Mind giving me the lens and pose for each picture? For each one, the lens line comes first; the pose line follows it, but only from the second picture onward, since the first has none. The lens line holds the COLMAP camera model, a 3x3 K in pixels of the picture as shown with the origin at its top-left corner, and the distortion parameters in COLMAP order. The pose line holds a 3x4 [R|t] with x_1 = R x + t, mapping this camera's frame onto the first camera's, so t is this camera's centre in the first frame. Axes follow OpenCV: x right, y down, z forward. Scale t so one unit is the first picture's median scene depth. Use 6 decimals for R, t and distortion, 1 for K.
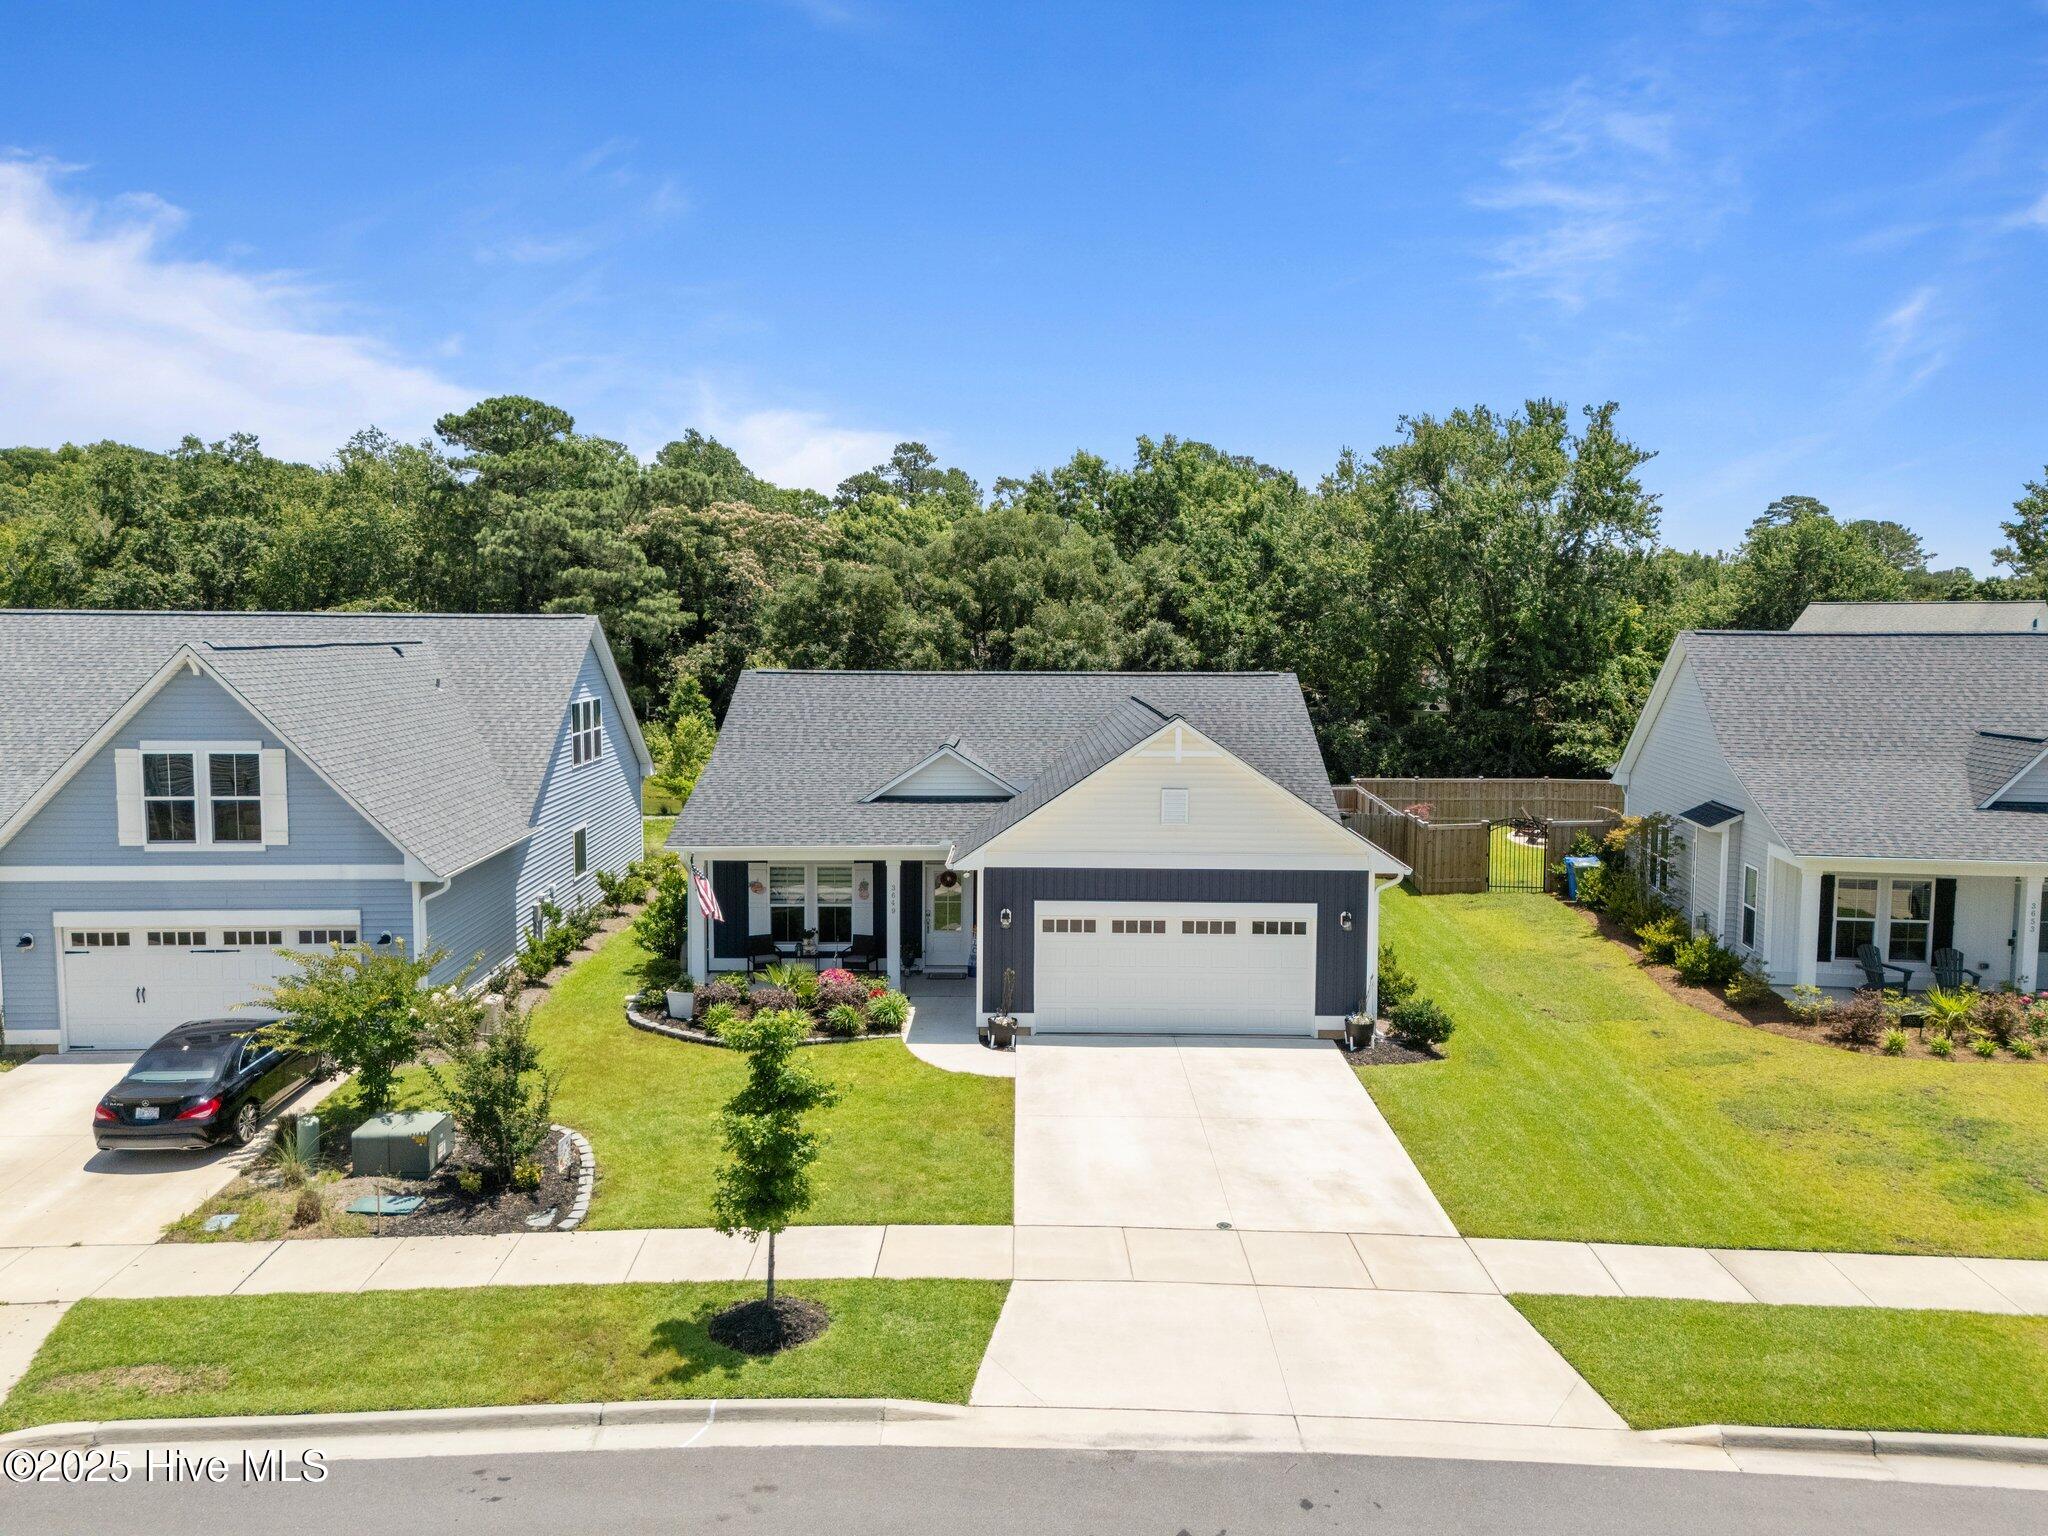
lens RADIAL K [[1507.1, 0, 1024.0], [0, 1507.1, 768.0], [0, 0, 1]] dist [0.074496, -0.066922]
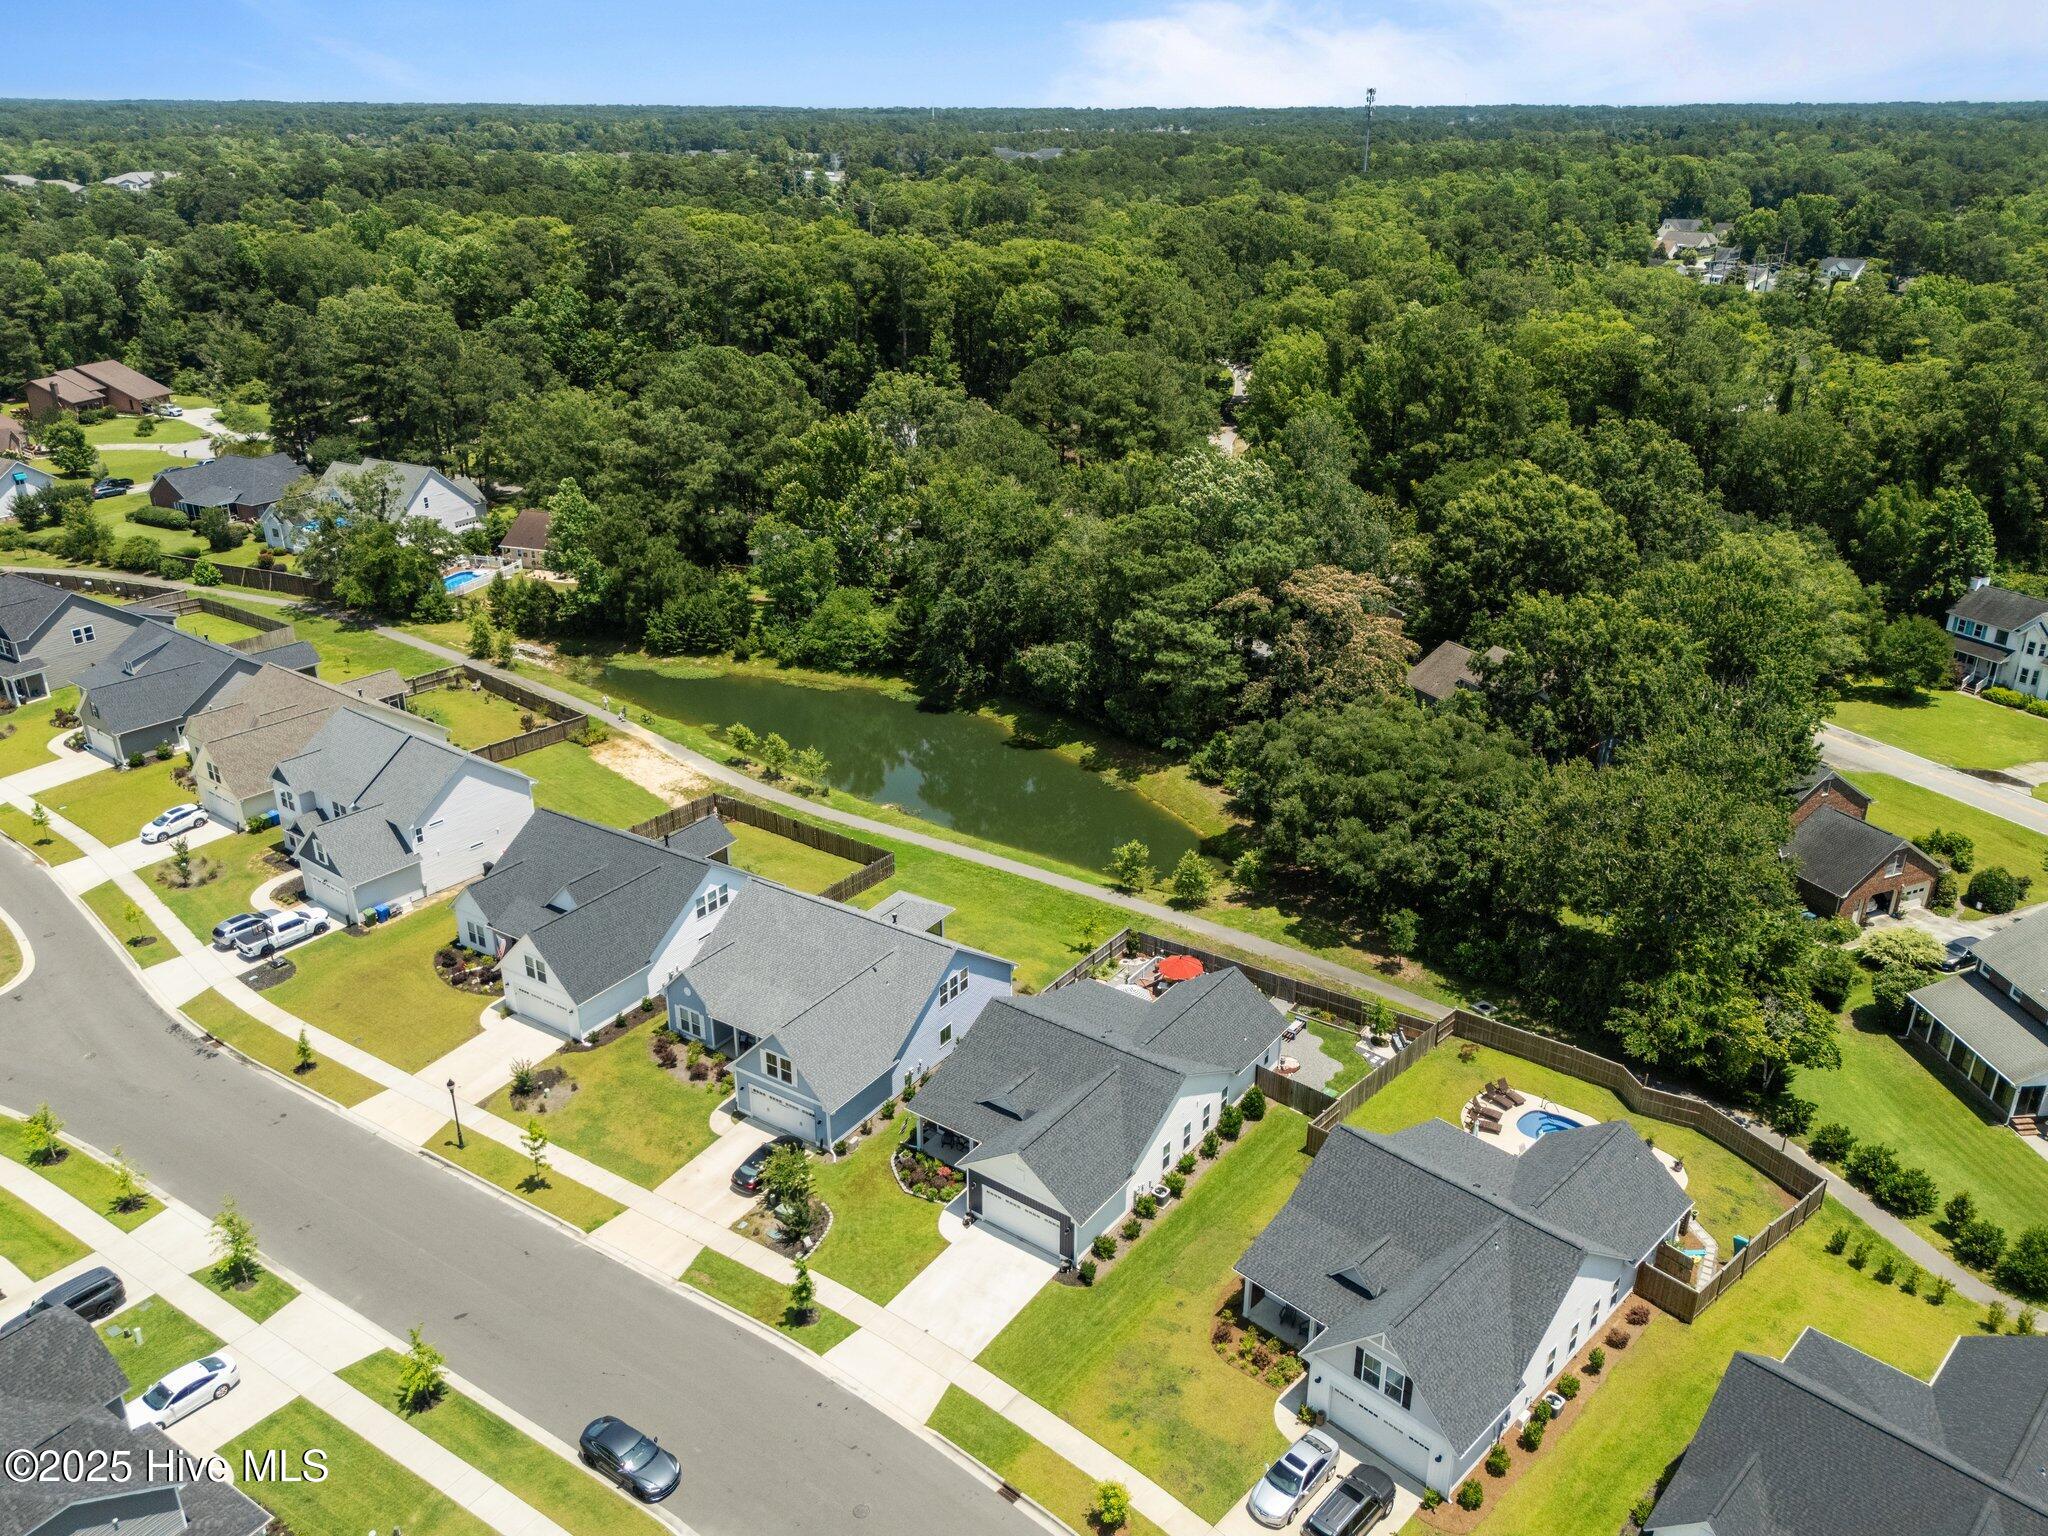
lens RADIAL K [[1552.2, 0, 1024.0], [0, 1552.2, 768.0], [0, 0, 1]] dist [0.120360, -0.195093]
pose [[0.805596, 0.228445, -0.546652, 1.566477], [-0.050304, 0.945715, 0.321080, -1.674468], [0.590326, -0.231162, 0.773356, -1.140664]]
